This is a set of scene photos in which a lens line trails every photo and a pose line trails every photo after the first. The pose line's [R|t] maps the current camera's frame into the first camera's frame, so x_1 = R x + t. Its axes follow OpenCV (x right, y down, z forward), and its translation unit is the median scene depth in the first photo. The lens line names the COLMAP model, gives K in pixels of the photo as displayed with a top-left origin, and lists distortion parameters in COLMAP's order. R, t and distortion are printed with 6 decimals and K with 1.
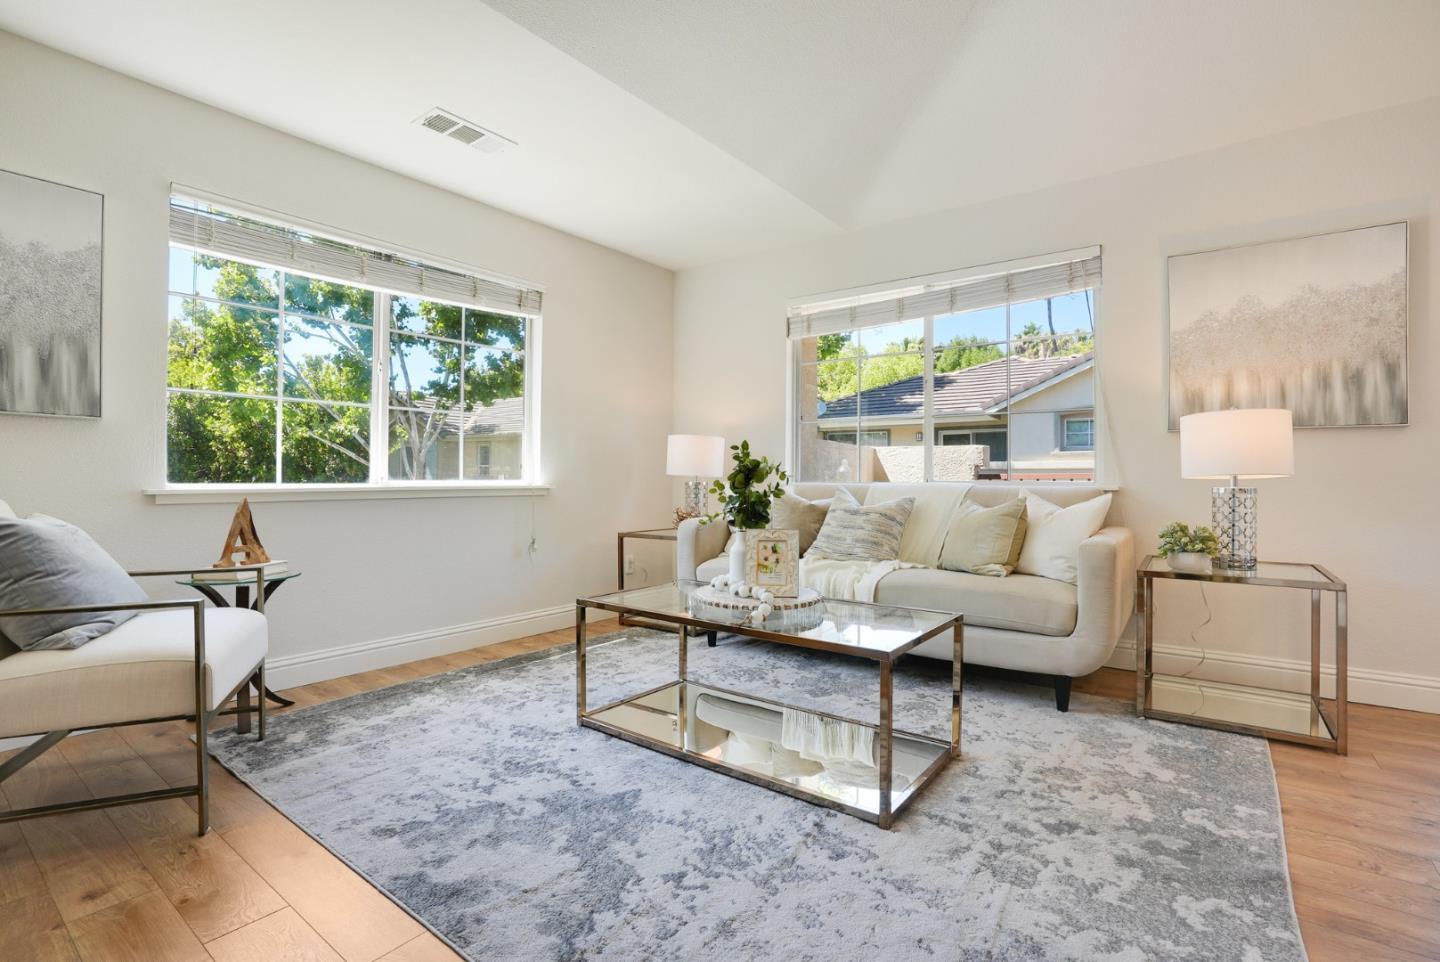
lens RADIAL K [[675.8, 0, 708.4], [0, 675.8, 475.8], [0, 0, 1]] dist [-0.037397, 0.004073]
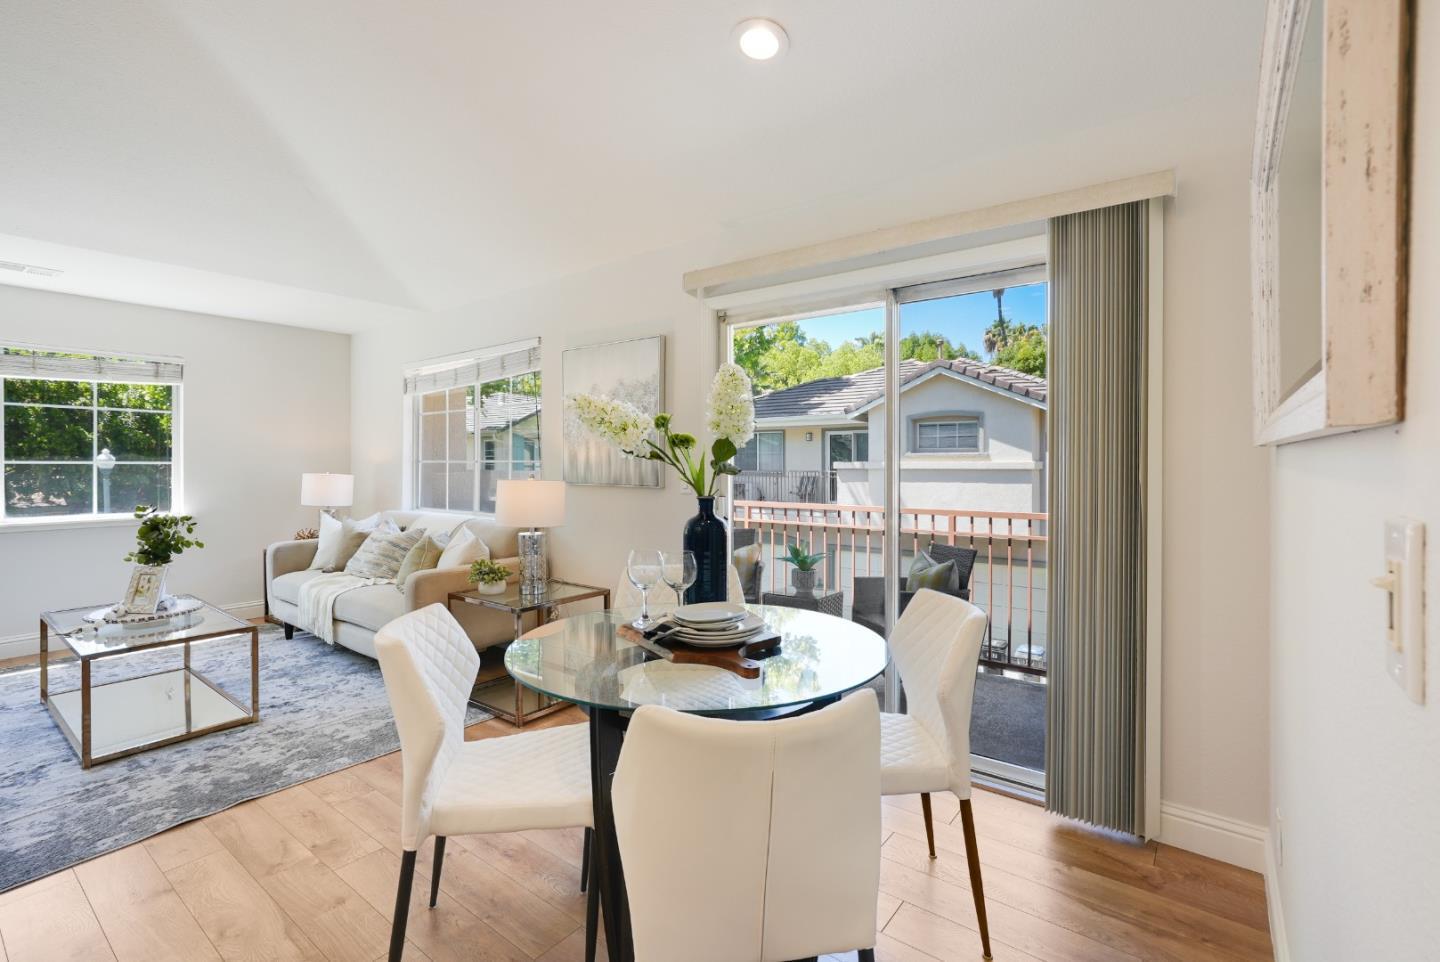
lens RADIAL K [[647.4, 0, 722.6], [0, 647.4, 468.1], [0, 0, 1]] dist [0.005676, 0.001396]
pose [[0.999991, -0.003610, -0.002140, 1.521876], [0.003634, 0.999927, 0.011550, -0.166970], [0.002099, -0.011557, 0.999931, -0.456329]]
